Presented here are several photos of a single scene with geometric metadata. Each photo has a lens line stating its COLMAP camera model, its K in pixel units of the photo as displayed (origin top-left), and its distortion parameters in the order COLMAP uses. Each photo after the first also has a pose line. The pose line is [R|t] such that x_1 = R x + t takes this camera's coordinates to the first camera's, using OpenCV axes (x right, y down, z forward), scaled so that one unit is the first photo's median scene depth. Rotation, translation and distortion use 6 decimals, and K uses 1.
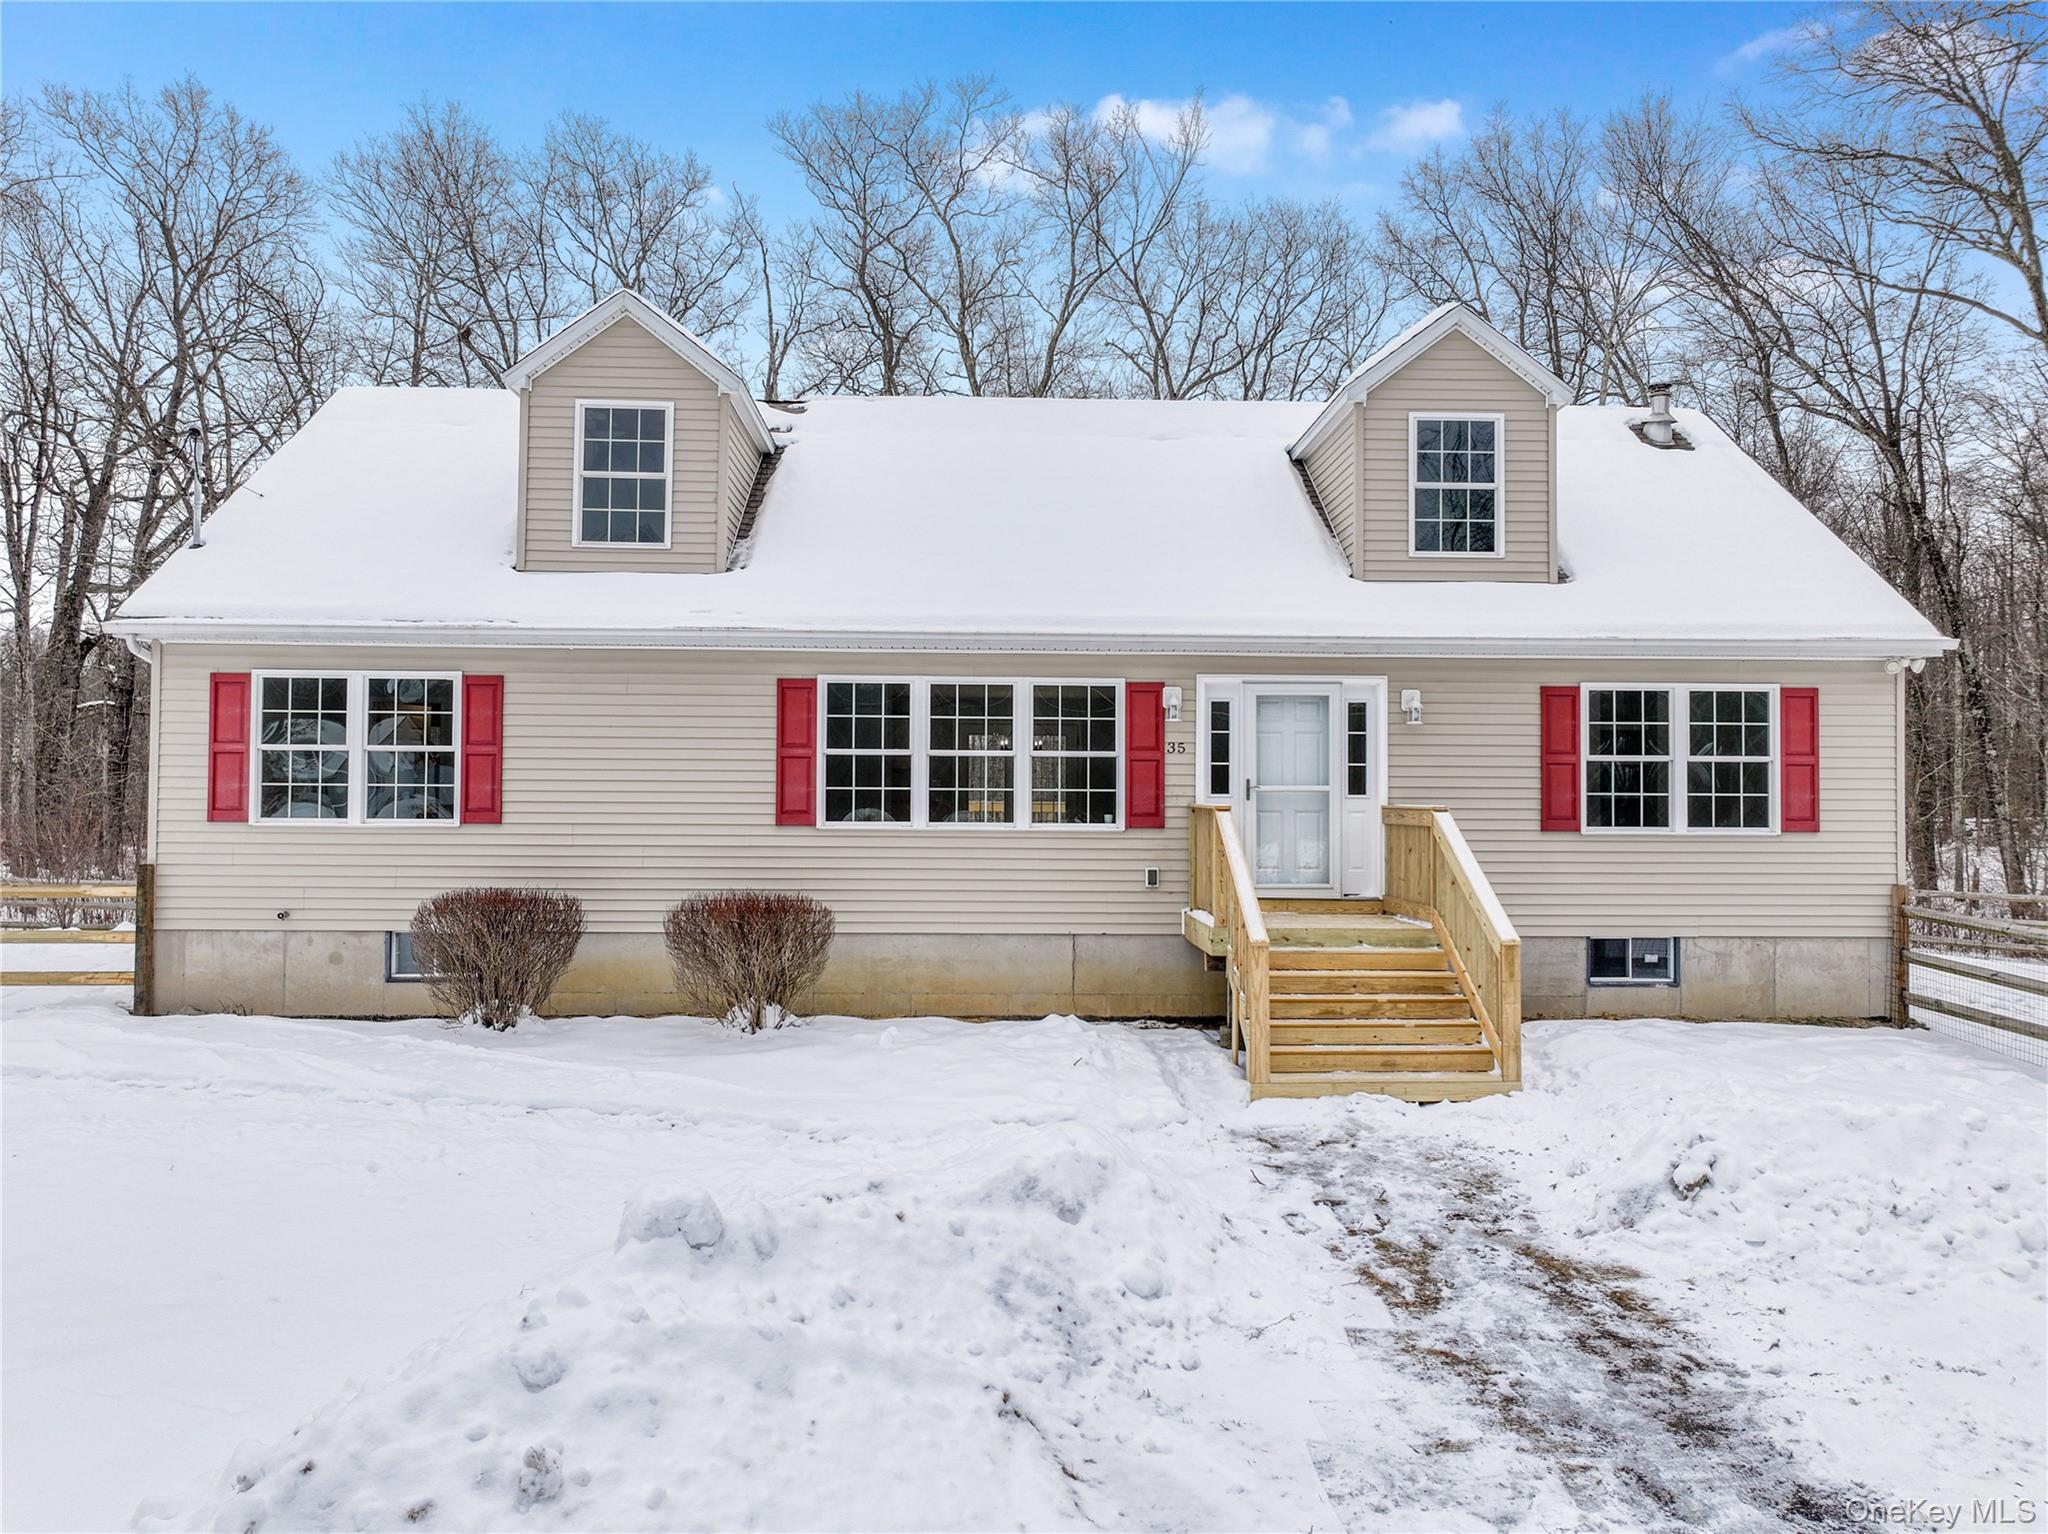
lens RADIAL K [[1487.3, 0, 1000.8], [0, 1487.3, 738.9], [0, 0, 1]] dist [0.007971, 0.003979]
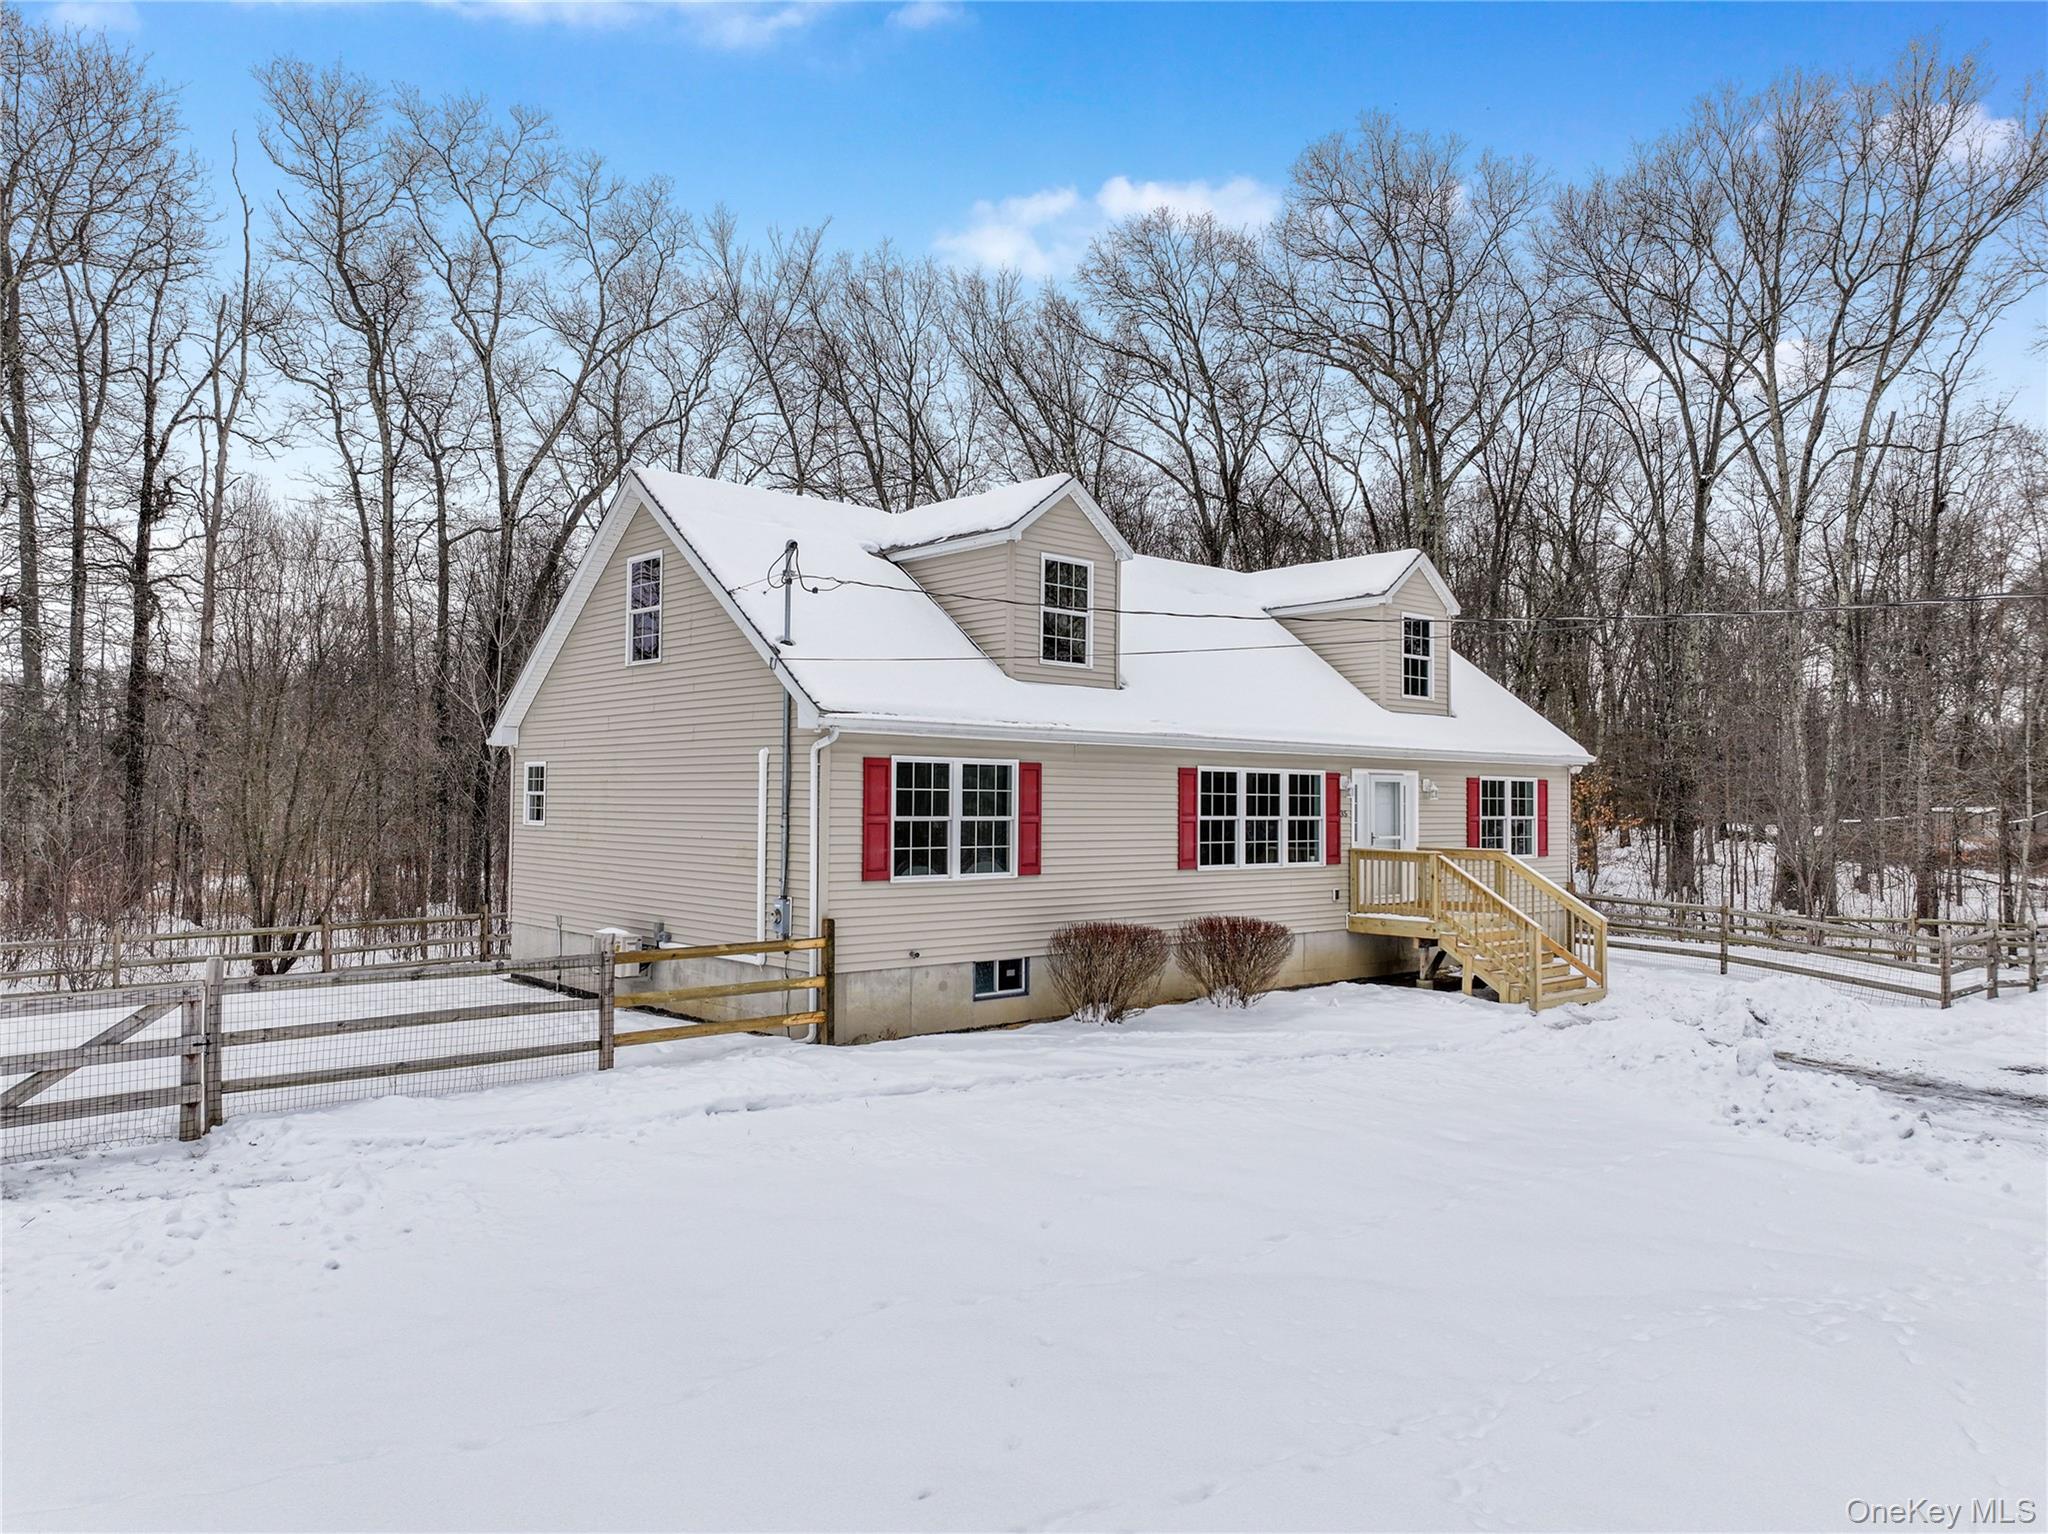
lens RADIAL K [[1539.3, 0, 1071.6], [0, 1539.3, 825.3], [0, 0, 1]] dist [0.004901, 0.000184]
pose [[0.741901, -0.010921, 0.670421, -1.199348], [-0.000550, 0.999857, 0.016897, -0.009902], [-0.670509, -0.012904, 0.741789, -0.030651]]
